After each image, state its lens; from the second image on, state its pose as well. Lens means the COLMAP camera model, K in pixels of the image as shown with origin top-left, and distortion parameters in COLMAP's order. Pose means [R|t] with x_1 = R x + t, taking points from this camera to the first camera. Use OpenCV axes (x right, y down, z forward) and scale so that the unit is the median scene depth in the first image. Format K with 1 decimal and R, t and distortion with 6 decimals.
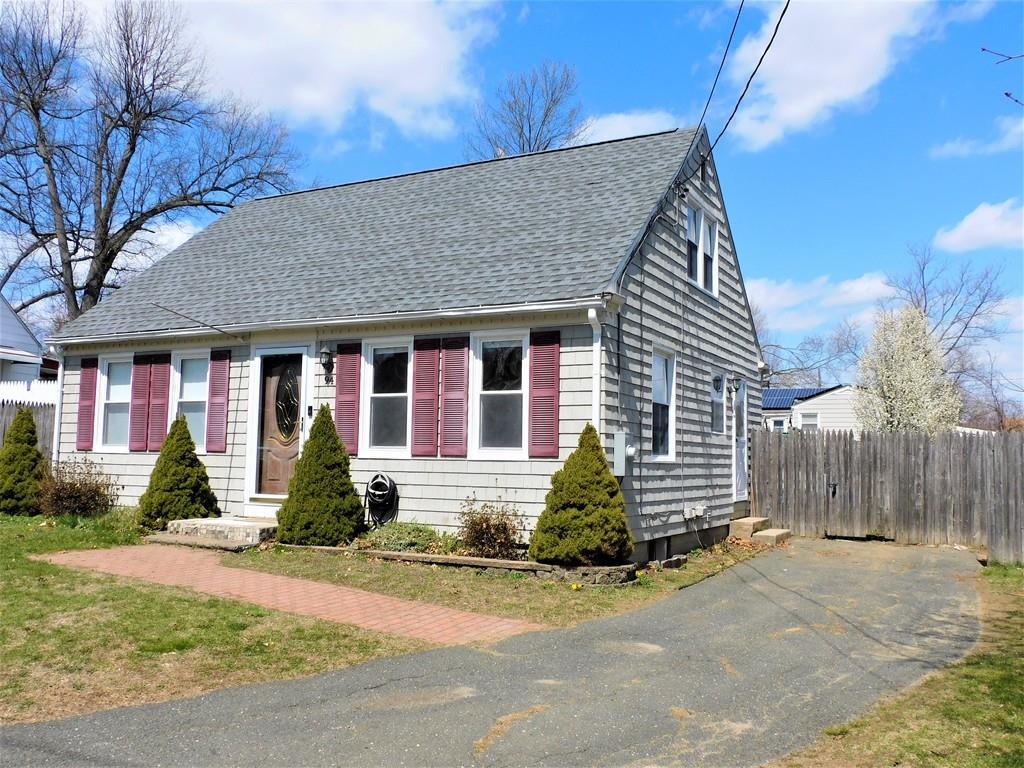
lens RADIAL K [[876.2, 0, 519.9], [0, 876.2, 381.0], [0, 0, 1]] dist [-0.034884, -0.001247]
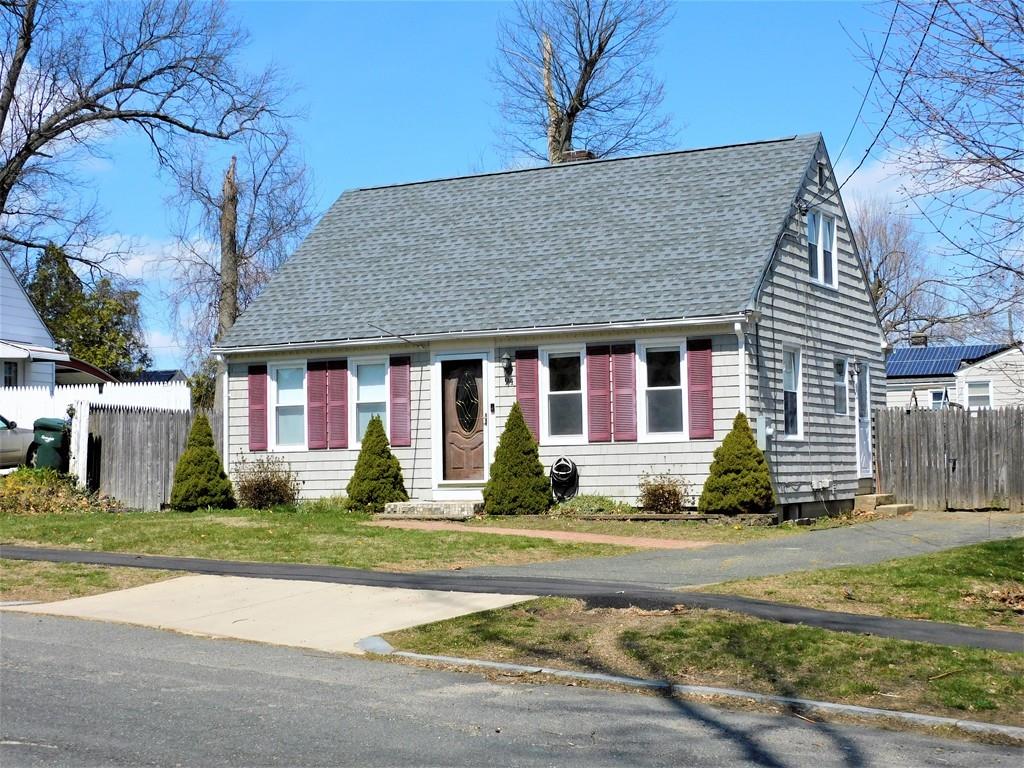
lens RADIAL K [[1572.2, 0, 508.6], [0, 1572.2, 384.0], [0, 0, 1]] dist [-0.046207, 0.000000]
pose [[0.999424, -0.033934, -0.000420, -0.204063], [0.033928, 0.998839, 0.034192, -0.065435], [-0.000741, -0.034186, 0.999415, -1.049755]]
